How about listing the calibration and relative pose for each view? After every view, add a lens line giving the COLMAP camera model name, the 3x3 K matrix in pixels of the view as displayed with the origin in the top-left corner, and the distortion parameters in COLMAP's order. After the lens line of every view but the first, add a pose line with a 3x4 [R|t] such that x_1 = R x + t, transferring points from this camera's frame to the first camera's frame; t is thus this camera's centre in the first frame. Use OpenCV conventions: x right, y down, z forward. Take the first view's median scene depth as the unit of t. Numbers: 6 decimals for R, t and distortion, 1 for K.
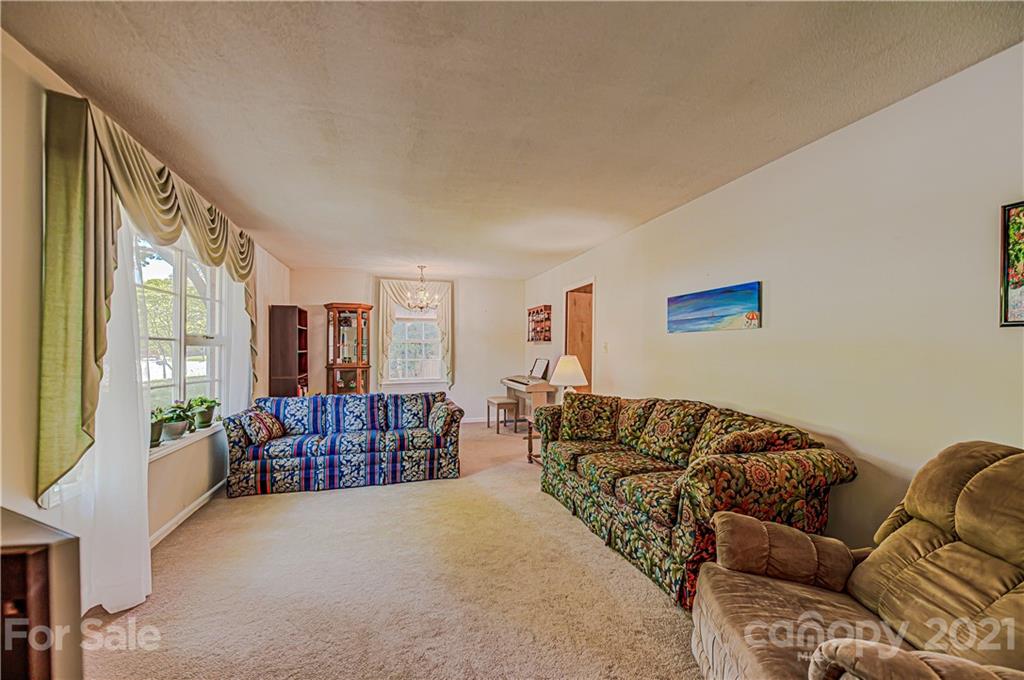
lens RADIAL K [[418.7, 0, 516.1], [0, 418.7, 338.3], [0, 0, 1]] dist [-0.001849, -0.001037]
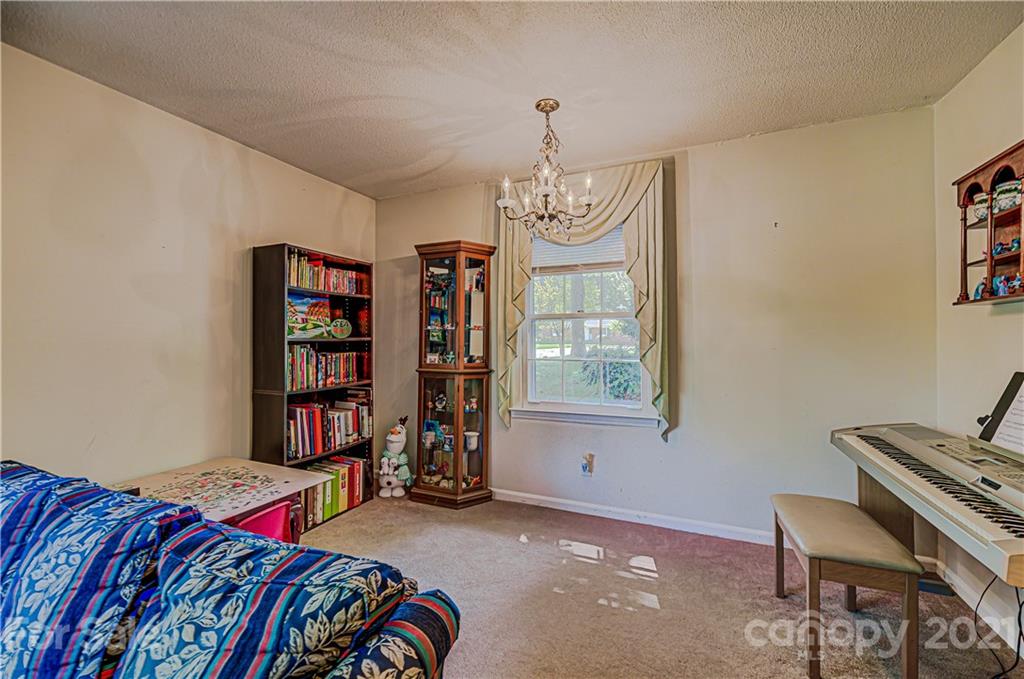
lens RADIAL K [[418.7, 0, 509.0], [0, 418.7, 339.7], [0, 0, 1]] dist [-0.001849, -0.001037]
pose [[0.742042, -0.003795, -0.670343, -0.006456], [0.010391, 0.999929, 0.005842, 0.026126], [0.670273, -0.011301, 0.742028, 0.622834]]
